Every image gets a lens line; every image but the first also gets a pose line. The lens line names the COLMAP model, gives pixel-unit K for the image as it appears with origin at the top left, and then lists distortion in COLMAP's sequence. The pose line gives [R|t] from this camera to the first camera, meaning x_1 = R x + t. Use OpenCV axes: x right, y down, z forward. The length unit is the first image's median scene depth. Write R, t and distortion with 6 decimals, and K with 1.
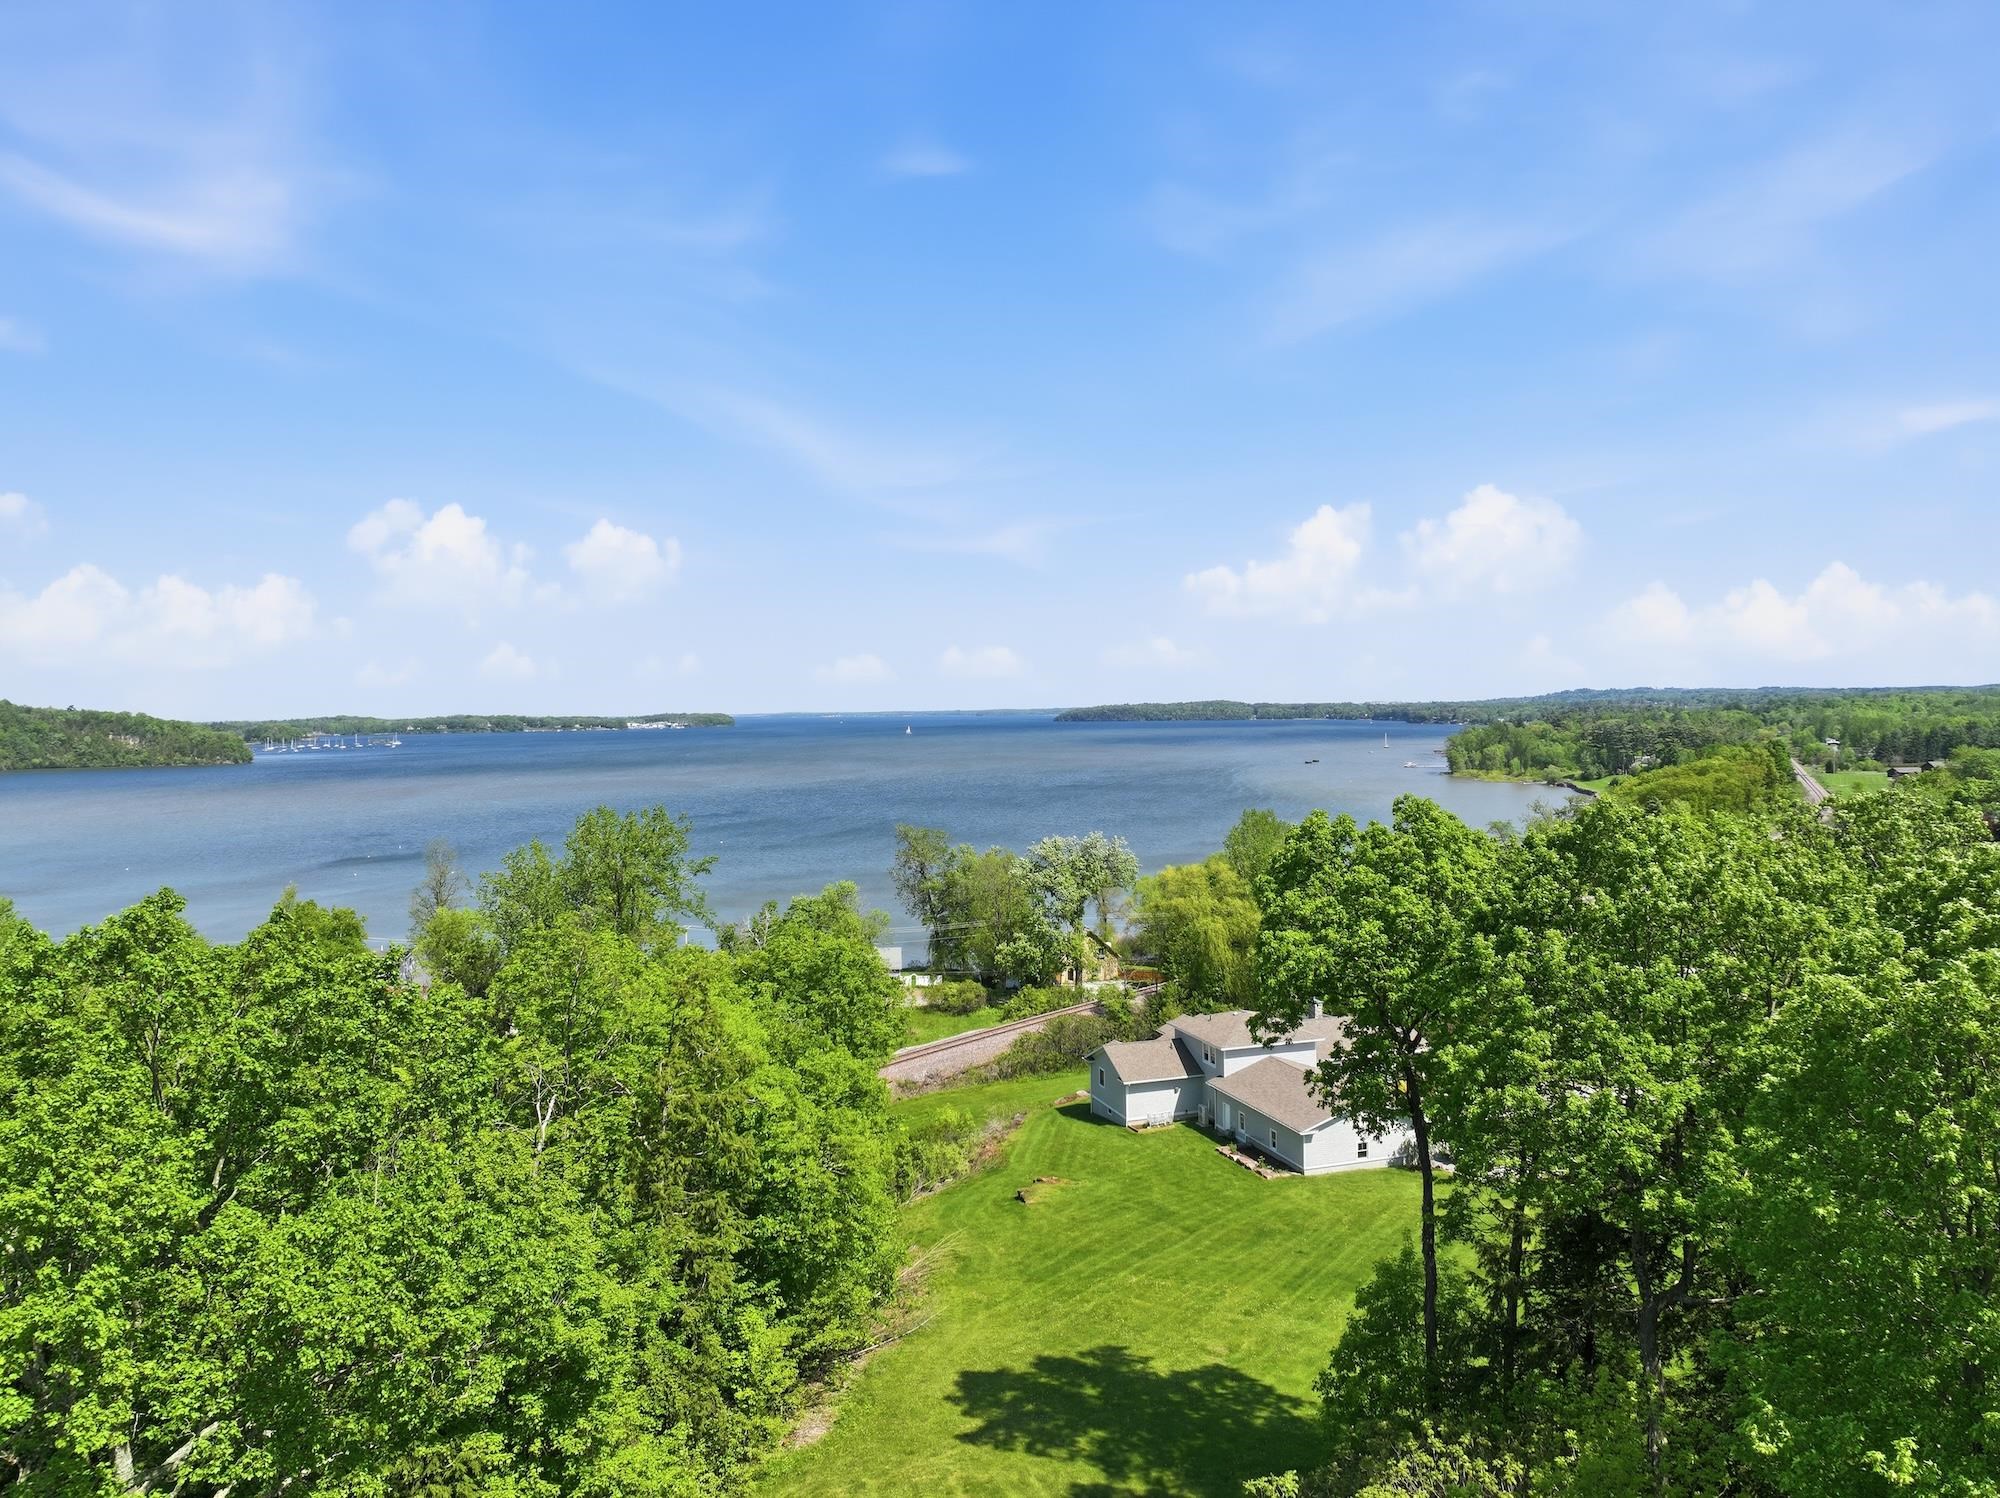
lens RADIAL K [[1401.4, 0, 1000.7], [0, 1401.4, 747.1], [0, 0, 1]] dist [-0.005619, 0.000417]
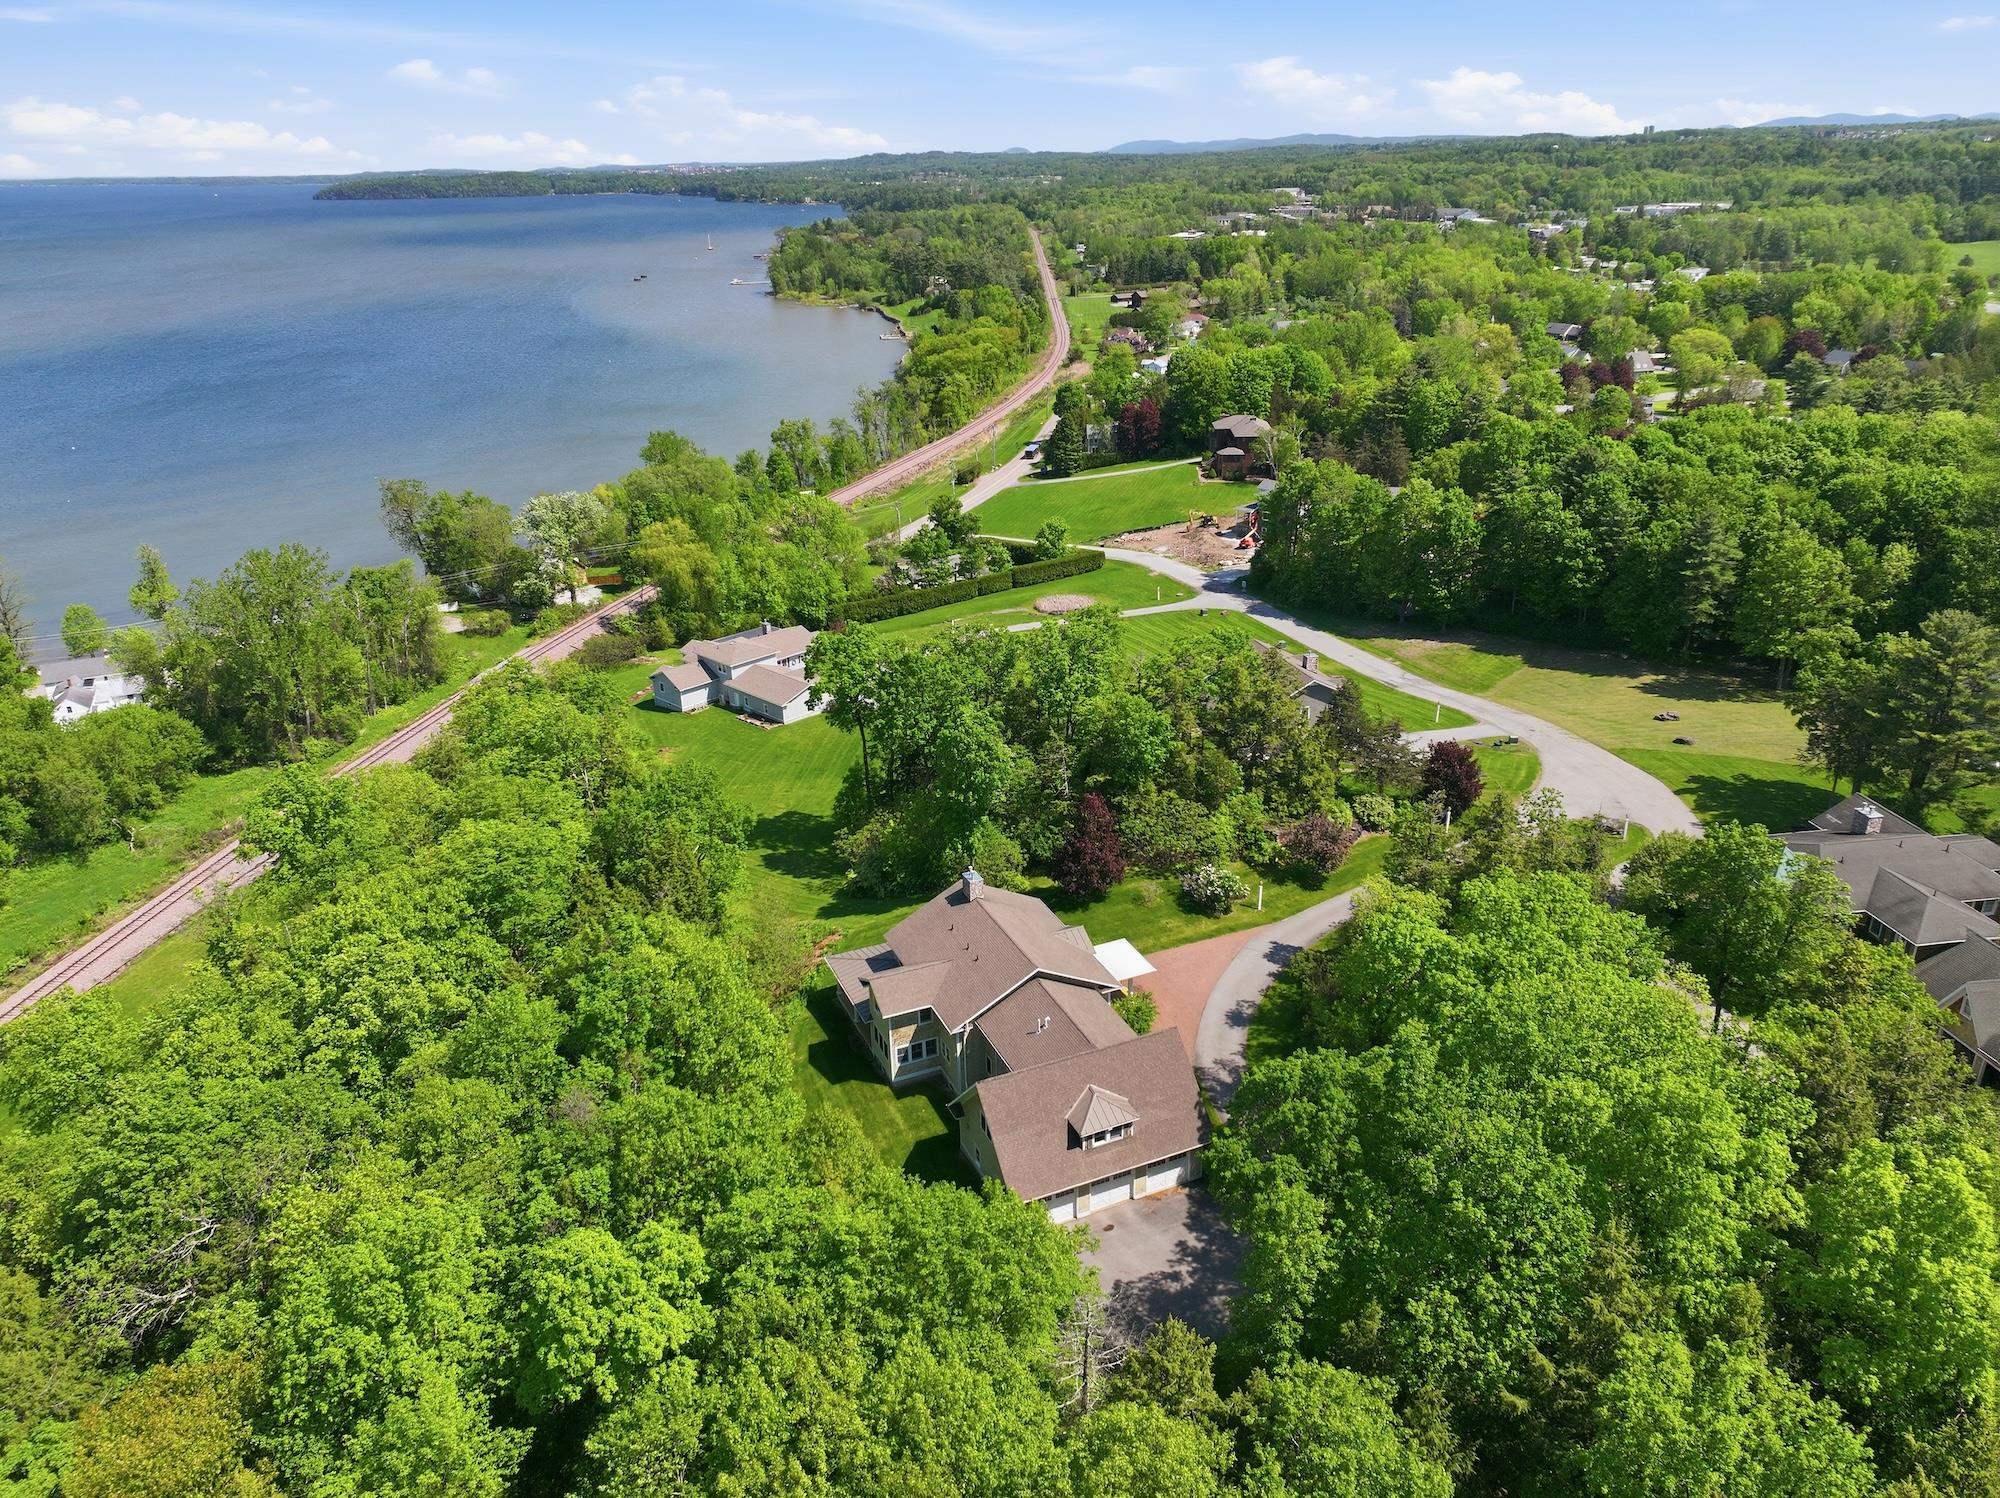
lens RADIAL K [[1401.4, 0, 1001.0], [0, 1401.4, 749.2], [0, 0, 1]] dist [-0.005619, 0.000417]
pose [[0.890325, -0.184940, 0.416075, -0.303303], [0.023428, 0.931193, 0.363773, -0.335890], [-0.454722, -0.314129, 0.833397, -0.731386]]
